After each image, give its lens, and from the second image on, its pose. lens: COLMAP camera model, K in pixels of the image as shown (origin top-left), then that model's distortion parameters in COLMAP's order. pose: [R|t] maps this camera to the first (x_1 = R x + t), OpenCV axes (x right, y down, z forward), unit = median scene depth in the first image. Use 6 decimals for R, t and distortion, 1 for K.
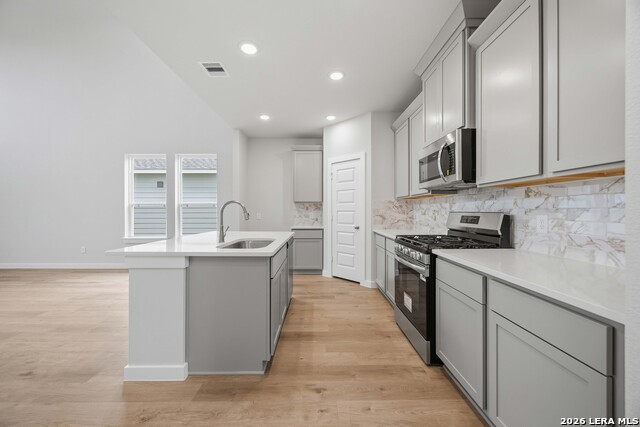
lens RADIAL K [[243.0, 0, 320.0], [0, 243.0, 213.5], [0, 0, 1]] dist [-0.001462, -0.000175]
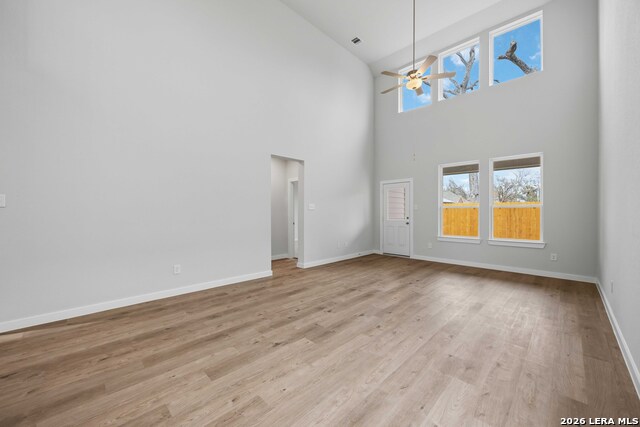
lens RADIAL K [[251.1, 0, 317.7], [0, 251.1, 213.1], [0, 0, 1]] dist [-0.001392, -0.000095]
pose [[-0.712305, 0.005408, -0.701849, -0.655060], [-0.005493, 0.999897, 0.013279, -0.022786], [0.701848, 0.013314, -0.712202, 1.233673]]
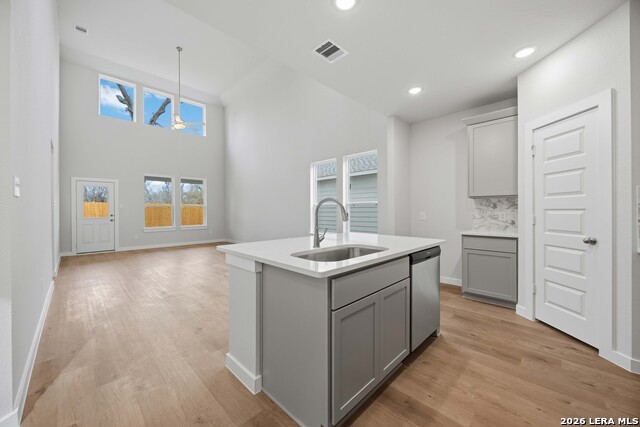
lens RADIAL K [[245.9, 0, 318.9], [0, 245.9, 210.7], [0, 0, 1]] dist [0.000165, -0.000017]
pose [[0.703597, -0.000257, -0.710599, 0.122410], [-0.003956, 0.999983, -0.004279, -0.002955], [0.710588, 0.005822, 0.703584, 0.229370]]
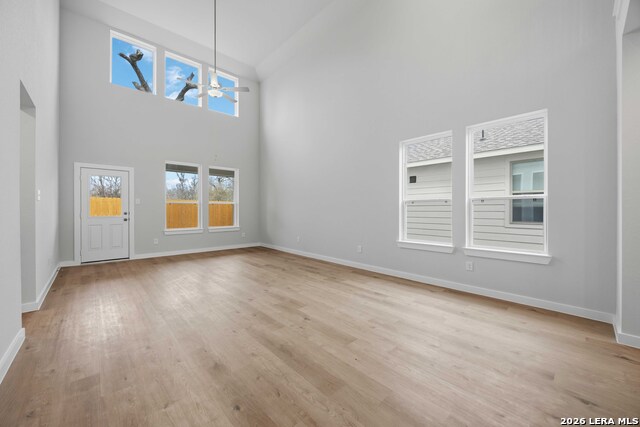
lens RADIAL K [[245.9, 0, 318.9], [0, 245.9, 210.7], [0, 0, 1]] dist [0.000165, -0.000017]
pose [[0.674898, 0.010580, -0.737835, -0.476706], [-0.012543, 0.999917, 0.002865, -0.003853], [0.737805, 0.007321, 0.674975, 0.288628]]
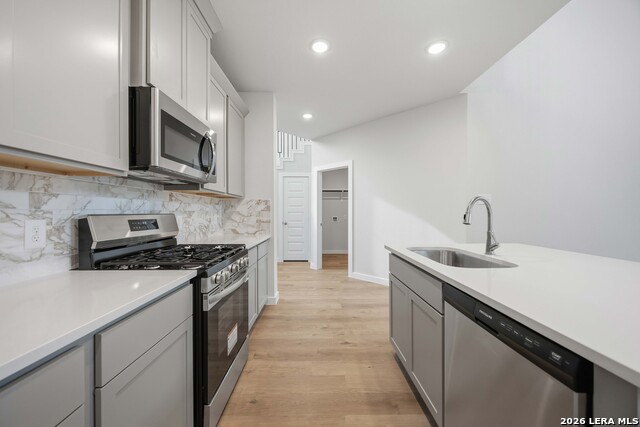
lens RADIAL K [[243.0, 0, 320.0], [0, 243.0, 213.5], [0, 0, 1]] dist [-0.001462, -0.000175]
pose [[-0.999983, 0.004667, -0.003554, 0.061034], [0.004618, 0.999896, 0.013636, -0.008962], [0.003617, 0.013619, -0.999901, 1.002189]]
